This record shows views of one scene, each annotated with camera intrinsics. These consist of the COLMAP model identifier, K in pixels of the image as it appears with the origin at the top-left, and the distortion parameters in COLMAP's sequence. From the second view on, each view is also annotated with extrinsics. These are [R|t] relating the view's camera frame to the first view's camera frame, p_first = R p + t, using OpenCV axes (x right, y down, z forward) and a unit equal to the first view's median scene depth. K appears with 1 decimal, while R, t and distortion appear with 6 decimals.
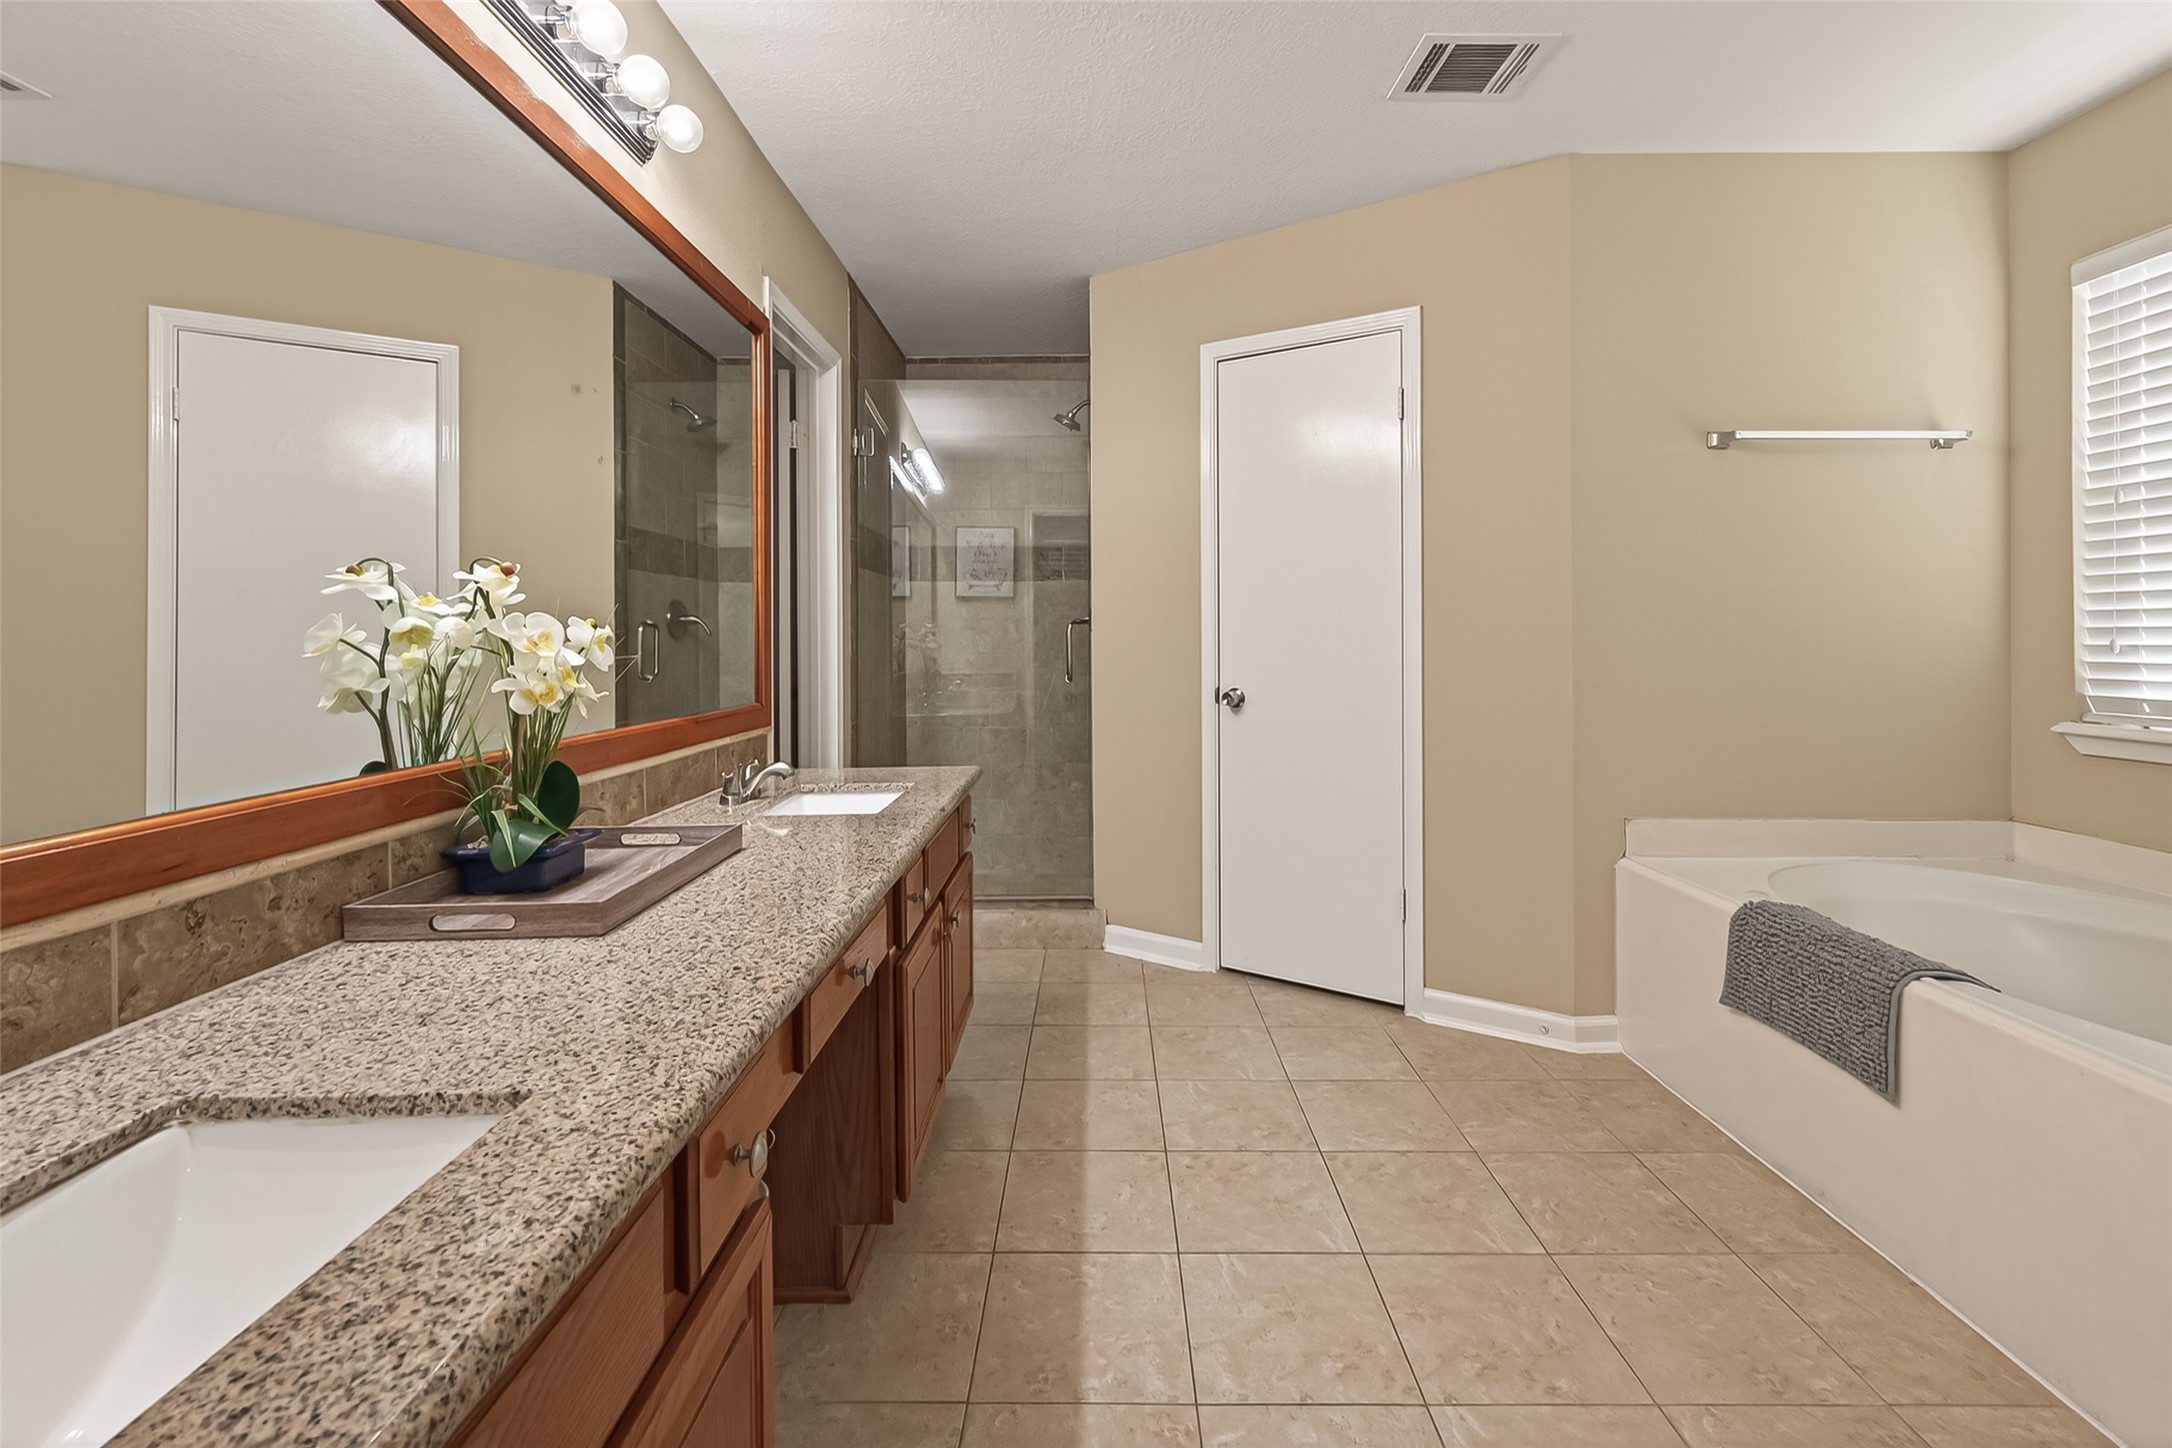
lens RADIAL K [[946.2, 0, 1097.6], [0, 946.2, 638.7], [0, 0, 1]] dist [0.003382, -0.000065]
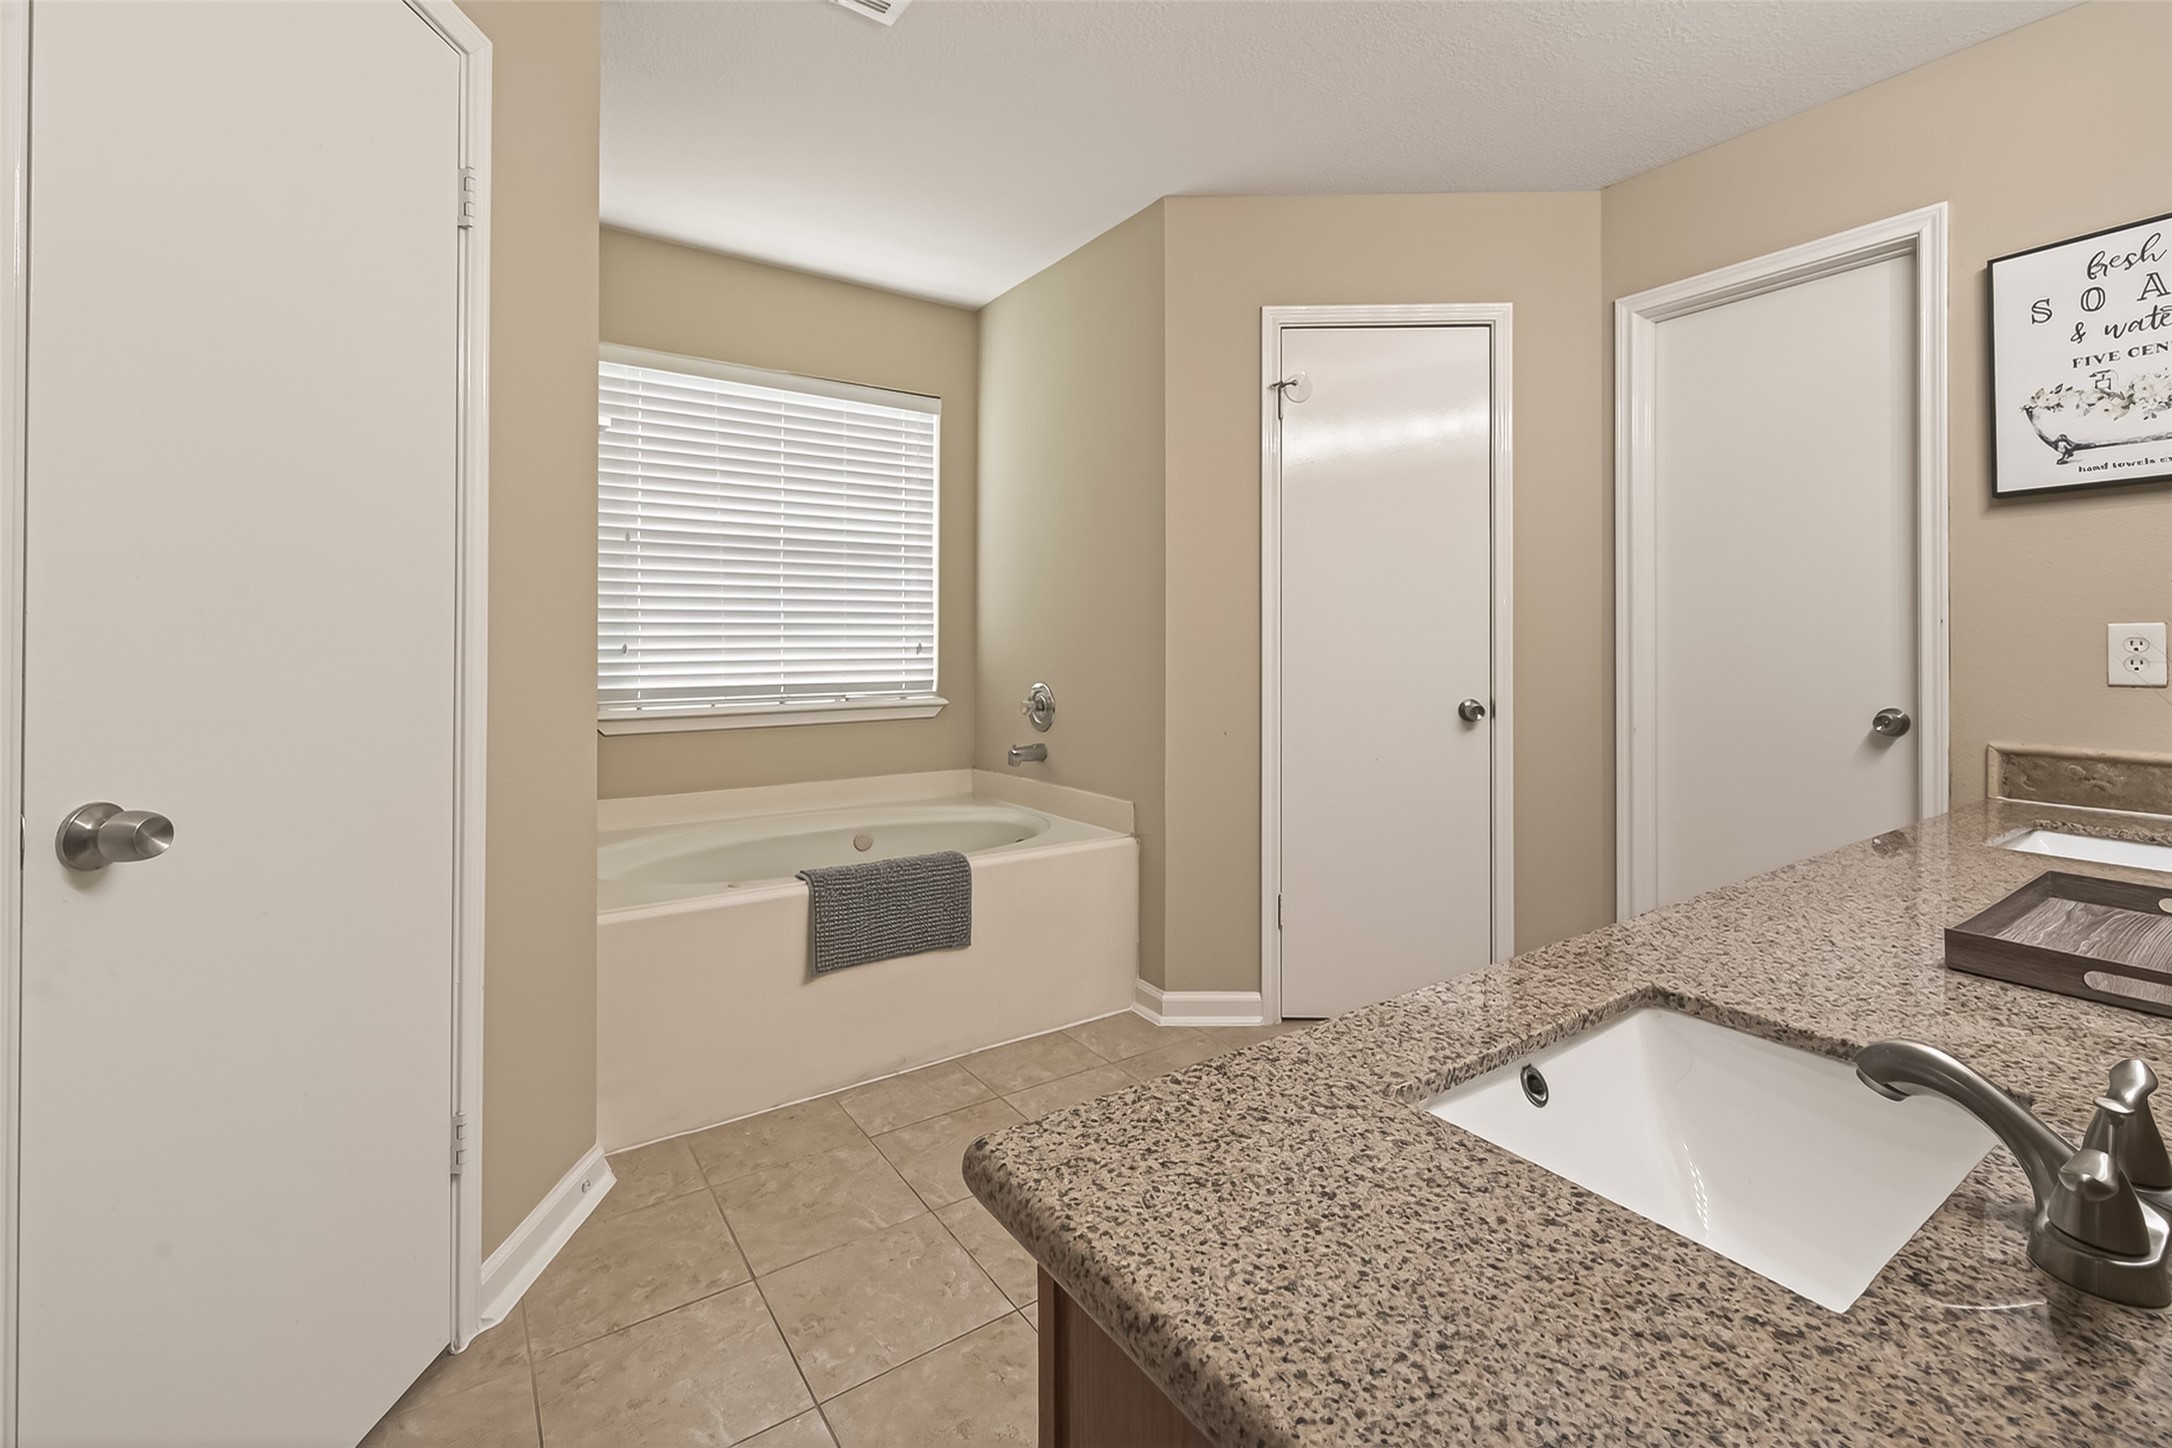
lens RADIAL K [[946.2, 0, 1097.6], [0, 946.2, 638.7], [0, 0, 1]] dist [0.003382, -0.000065]
pose [[-0.572708, 0.002894, 0.819754, -0.439099], [-0.000679, 0.999992, -0.004004, -0.002881], [-0.819759, -0.002850, -0.572702, 1.396225]]
